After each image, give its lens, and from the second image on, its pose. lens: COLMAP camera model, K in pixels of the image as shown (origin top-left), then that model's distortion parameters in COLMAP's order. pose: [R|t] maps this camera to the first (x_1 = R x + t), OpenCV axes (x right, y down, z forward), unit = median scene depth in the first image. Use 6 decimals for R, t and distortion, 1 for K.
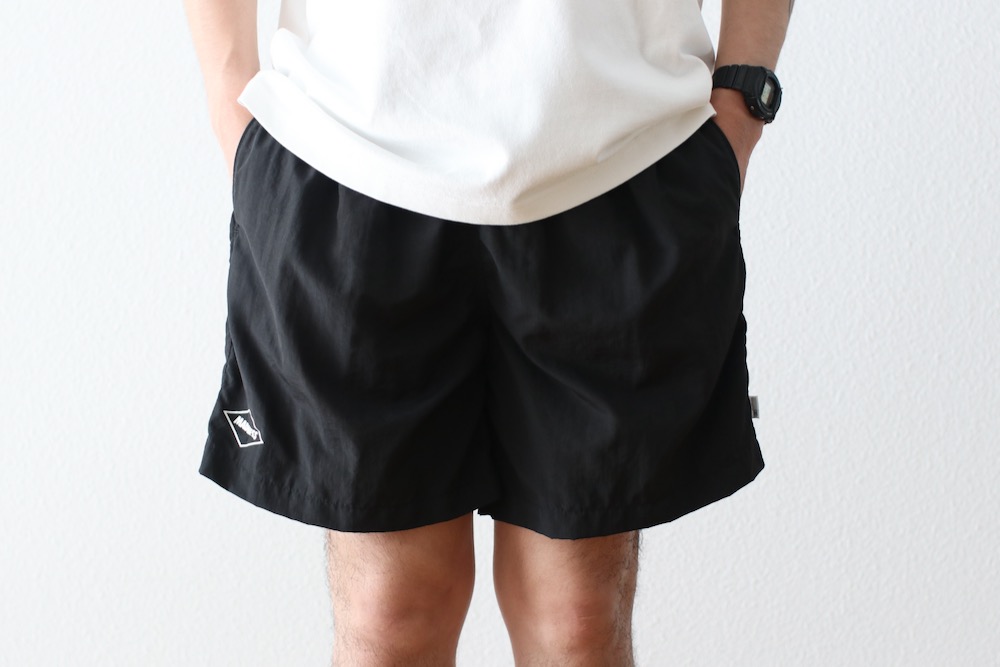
lens RADIAL K [[2343.2, 0, 498.1], [0, 2343.2, 337.8], [0, 0, 1]] dist [-0.229310, 0.000000]
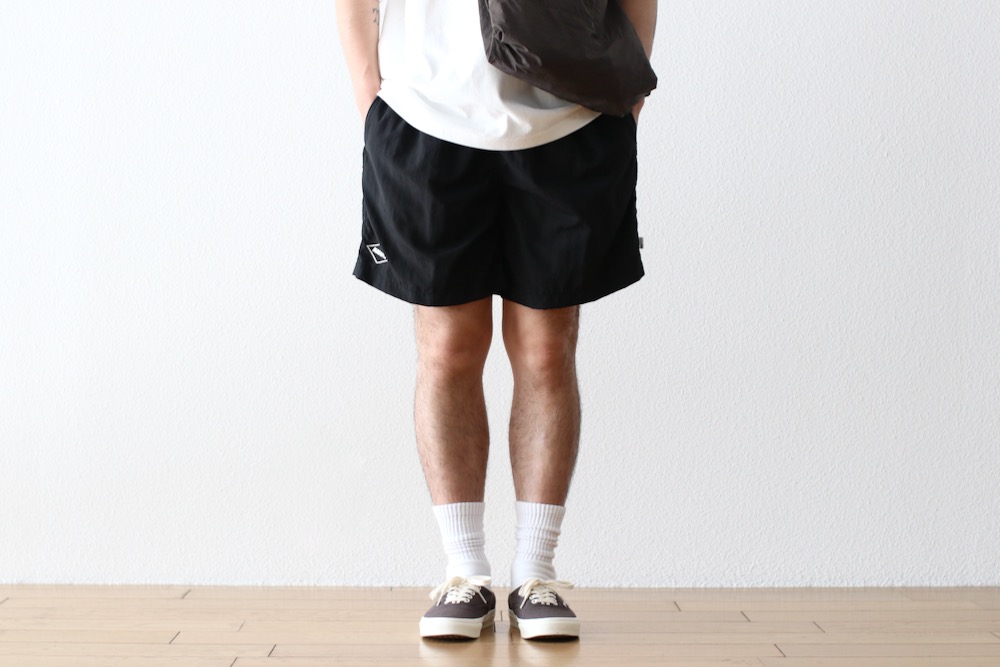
lens RADIAL K [[2343.2, 0, 496.5], [0, 2343.2, 333.0], [0, 0, 1]] dist [-0.229310, 0.000000]
pose [[0.999852, 0.003561, -0.016834, 0.020784], [-0.002949, 0.999338, 0.036272, 0.028265], [0.016952, -0.036217, 0.999200, -0.763897]]
